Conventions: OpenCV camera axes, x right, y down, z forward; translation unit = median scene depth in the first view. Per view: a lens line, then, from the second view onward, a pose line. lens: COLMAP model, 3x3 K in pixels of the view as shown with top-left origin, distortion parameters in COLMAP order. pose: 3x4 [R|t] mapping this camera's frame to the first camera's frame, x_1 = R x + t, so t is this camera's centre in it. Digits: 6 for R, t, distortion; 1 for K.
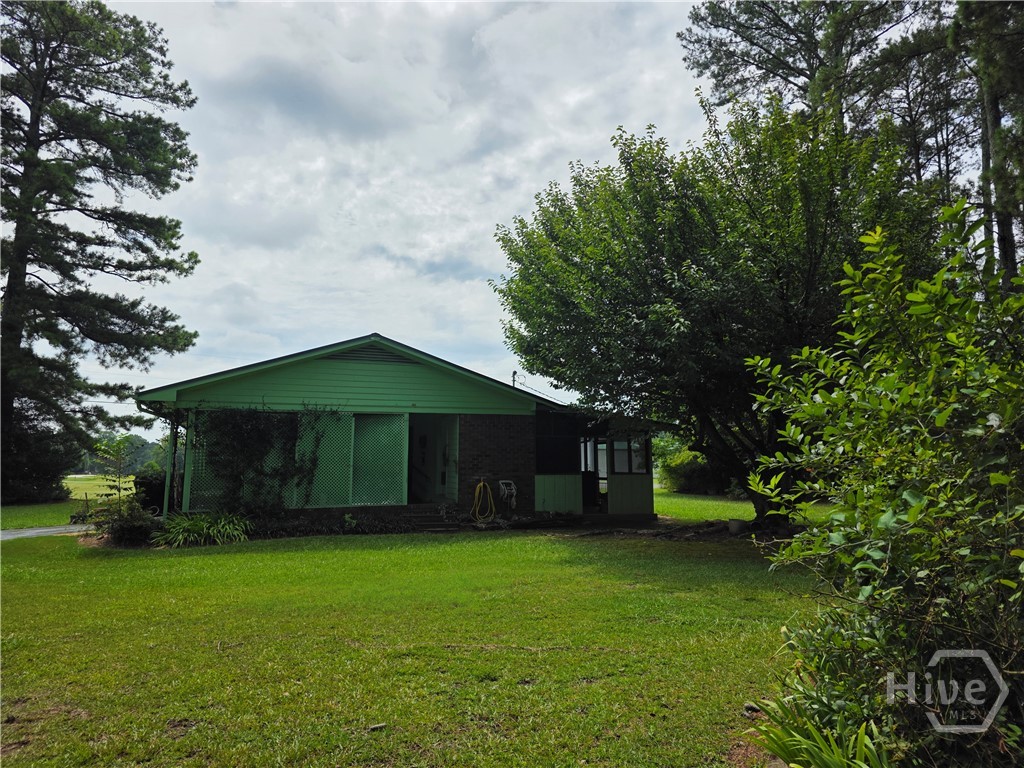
lens RADIAL K [[700.1, 0, 547.7], [0, 700.1, 382.9], [0, 0, 1]] dist [0.089389, -0.081397]
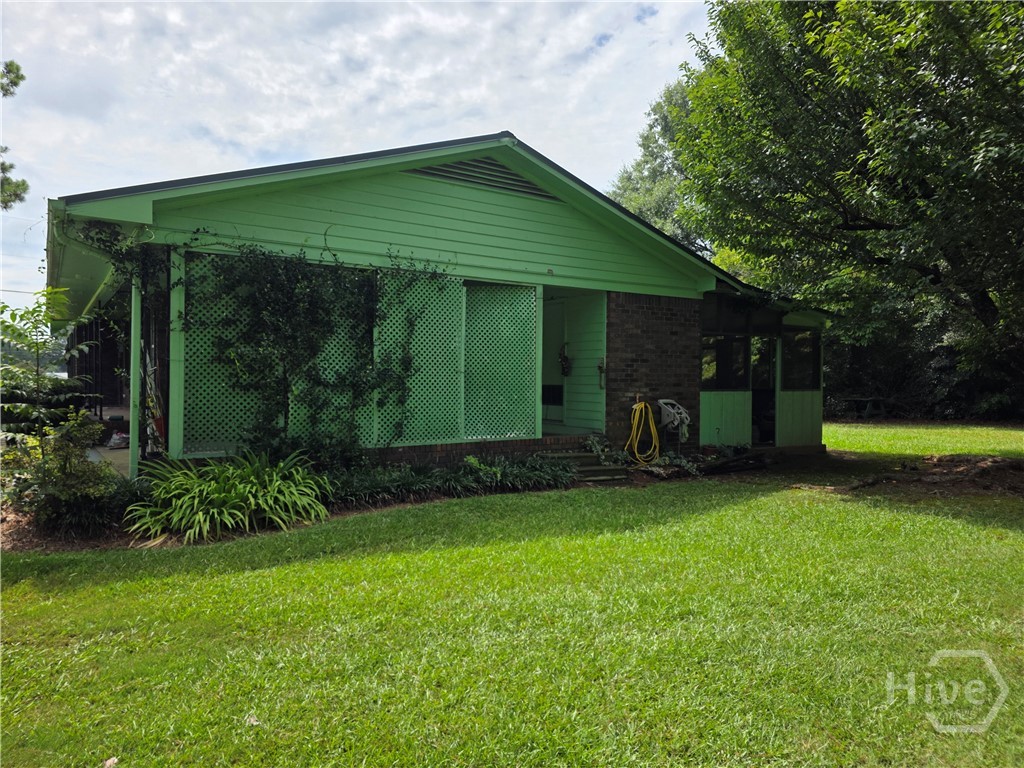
lens RADIAL K [[700.1, 0, 547.7], [0, 700.1, 382.9], [0, 0, 1]] dist [0.089389, -0.081397]
pose [[0.976384, 0.011746, 0.215722, -0.302506], [-0.038197, 0.992176, 0.118858, 0.051154], [-0.212638, -0.124291, 0.969194, 0.396221]]
